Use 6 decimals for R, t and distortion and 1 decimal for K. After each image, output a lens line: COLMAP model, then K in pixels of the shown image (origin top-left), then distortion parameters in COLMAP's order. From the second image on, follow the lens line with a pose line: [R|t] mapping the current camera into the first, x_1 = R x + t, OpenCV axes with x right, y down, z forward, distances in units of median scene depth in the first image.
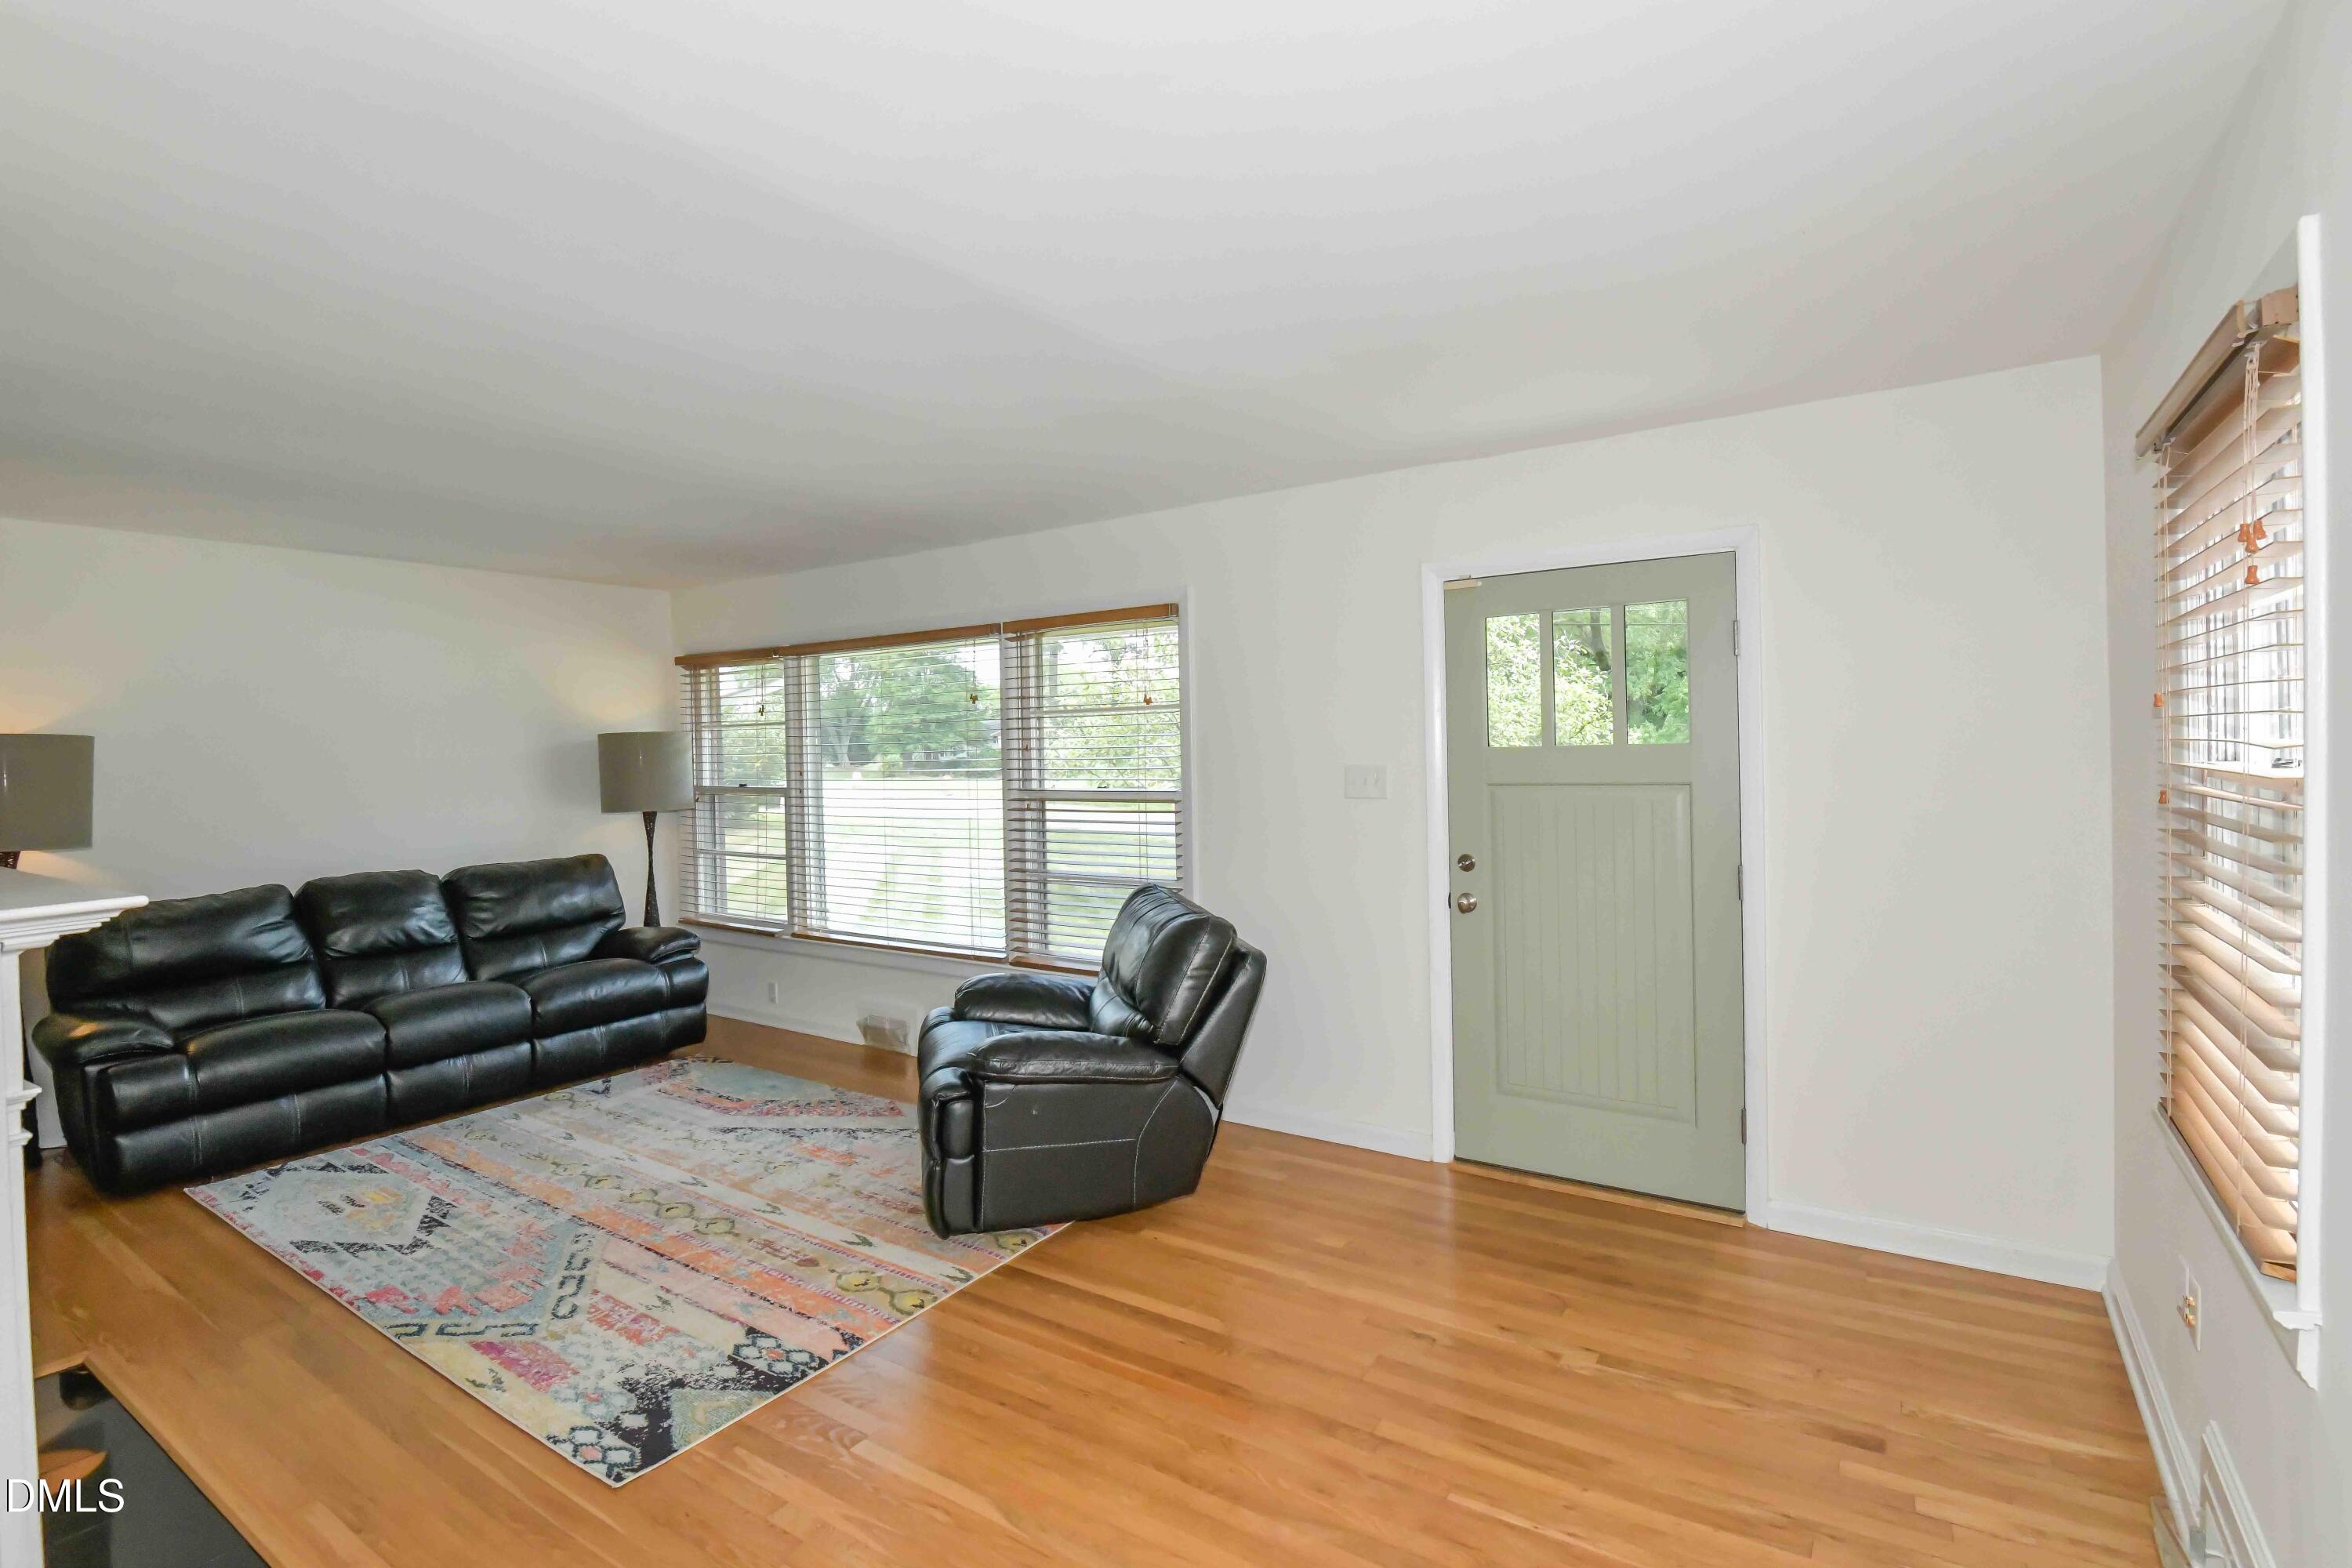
lens RADIAL K [[1094.0, 0, 1176.0], [0, 1094.0, 784.0], [0, 0, 1]] dist [0.000814, -0.000109]
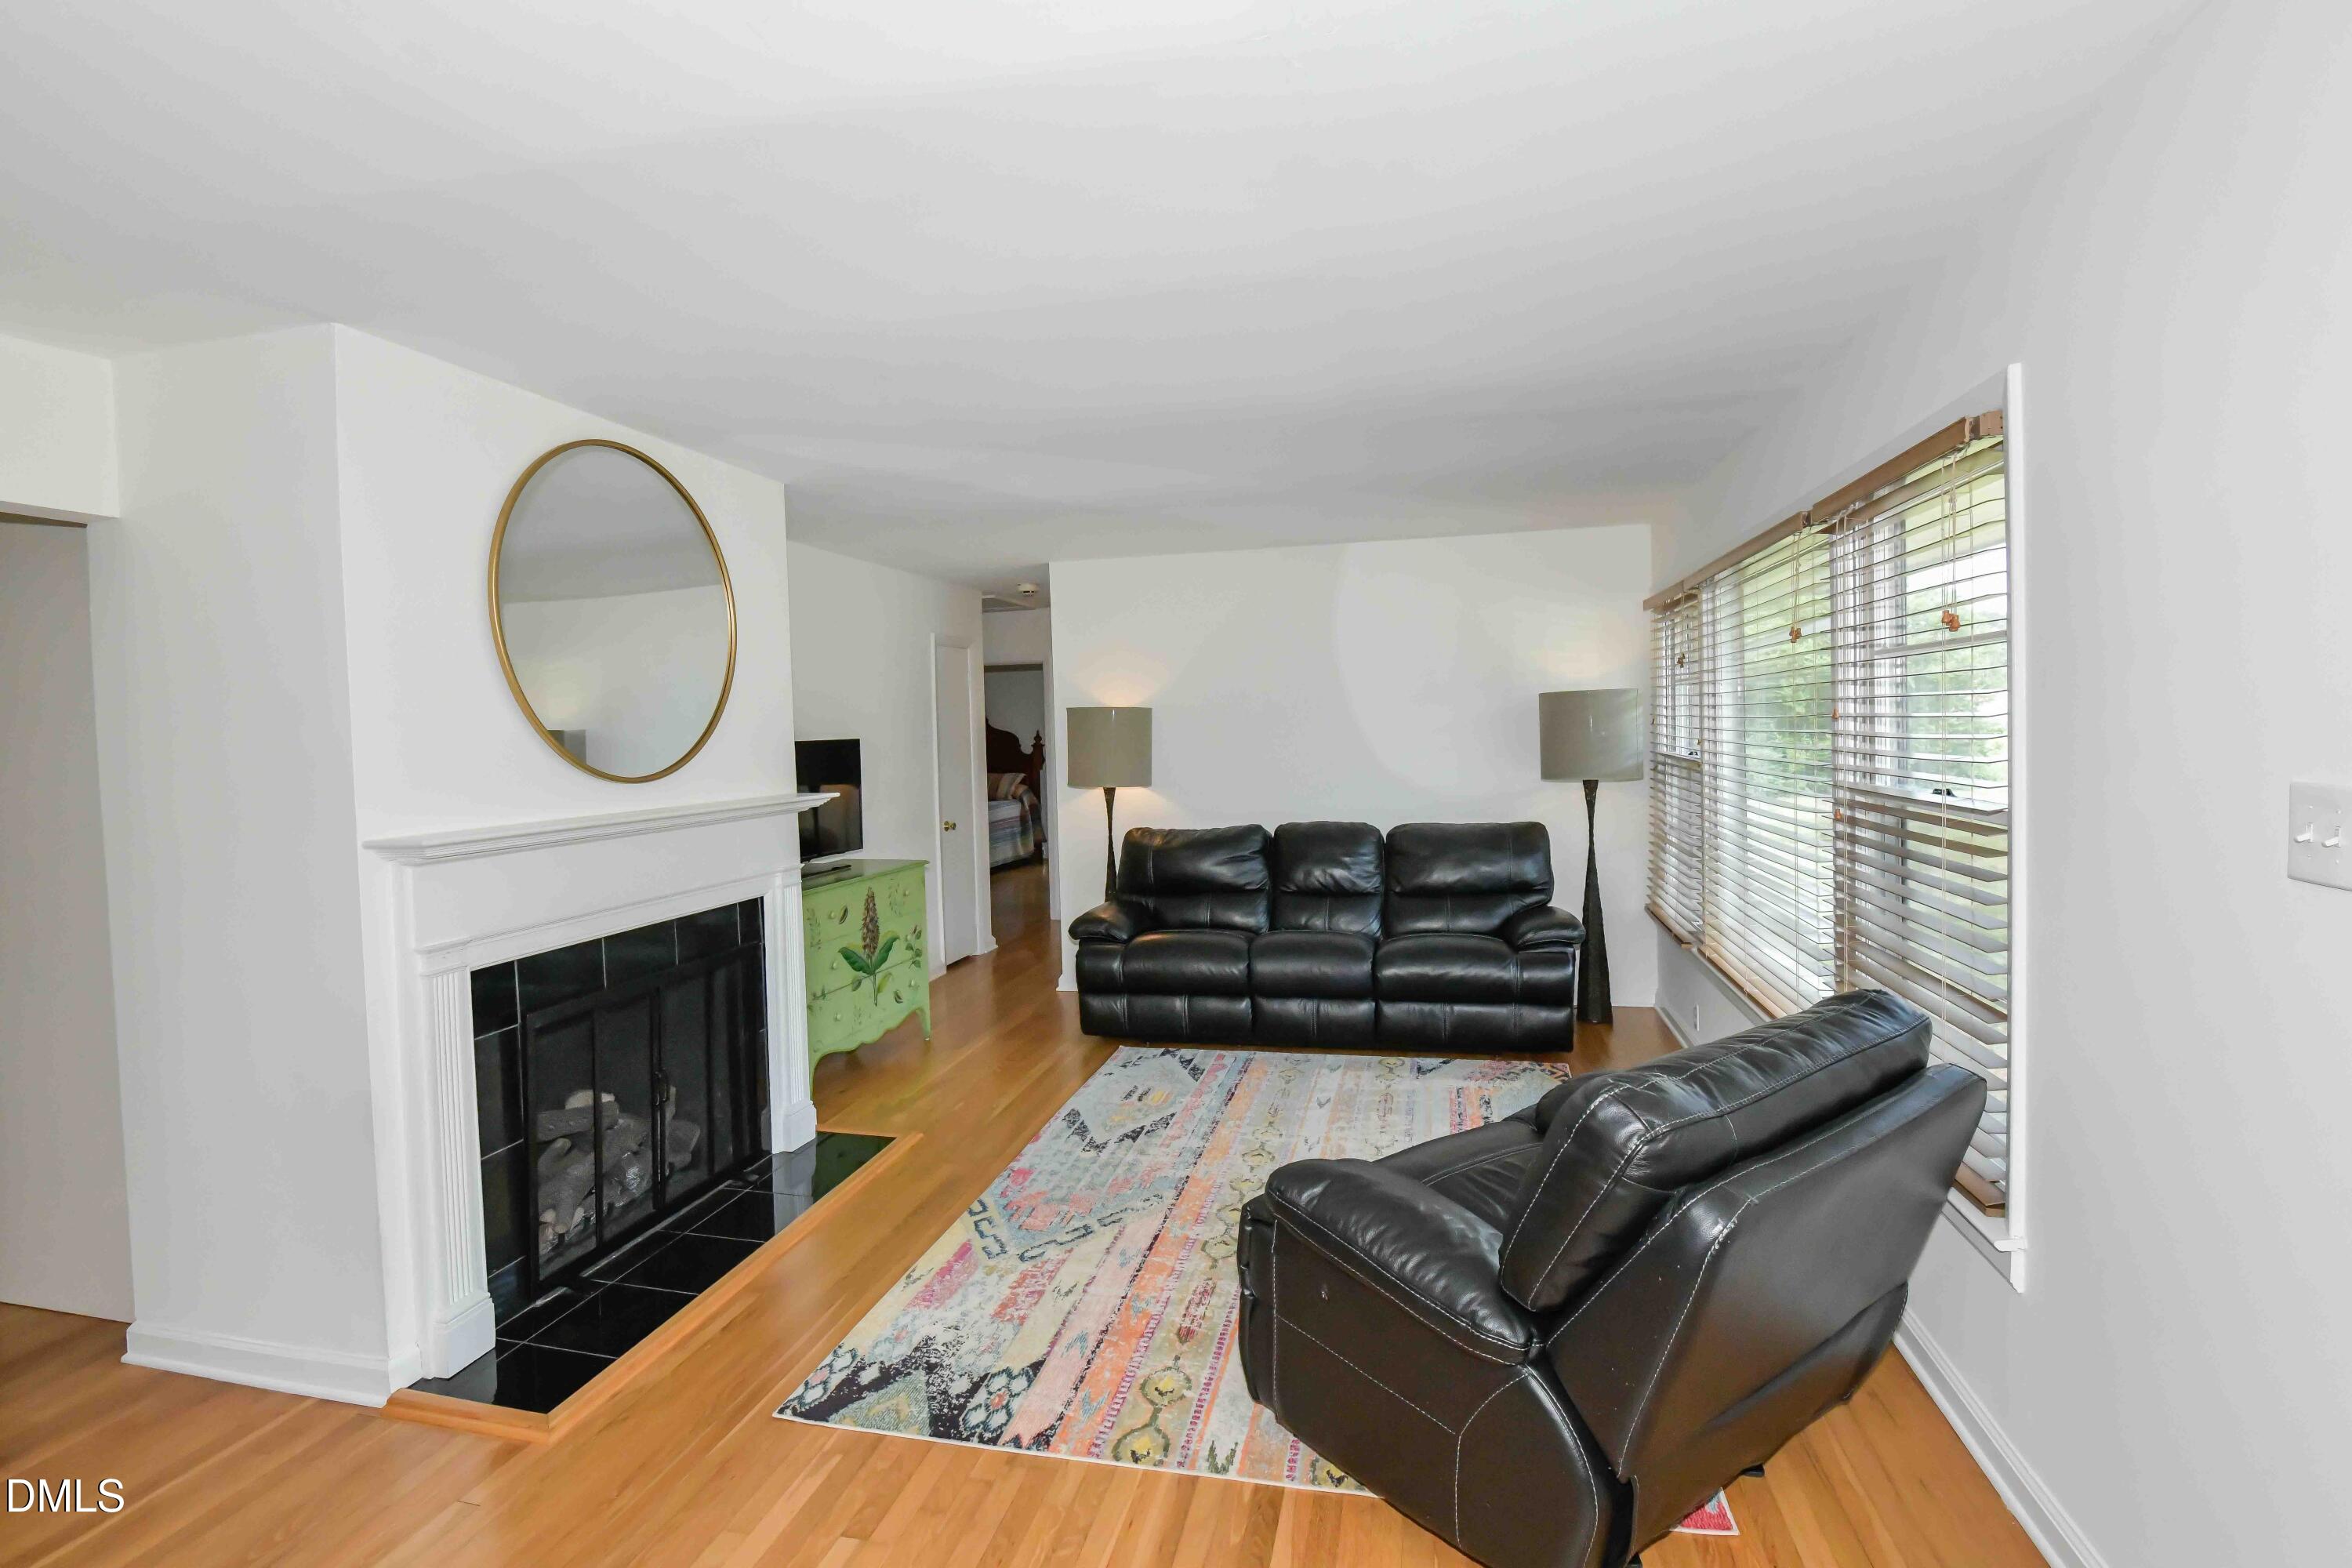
lens RADIAL K [[1094.0, 0, 1176.0], [0, 1094.0, 784.0], [0, 0, 1]] dist [0.000814, -0.000109]
pose [[0.349584, 0.059206, -0.935032, 0.381844], [-0.006401, 0.998129, 0.060809, -0.038742], [0.936883, -0.015273, 0.349309, 0.613817]]
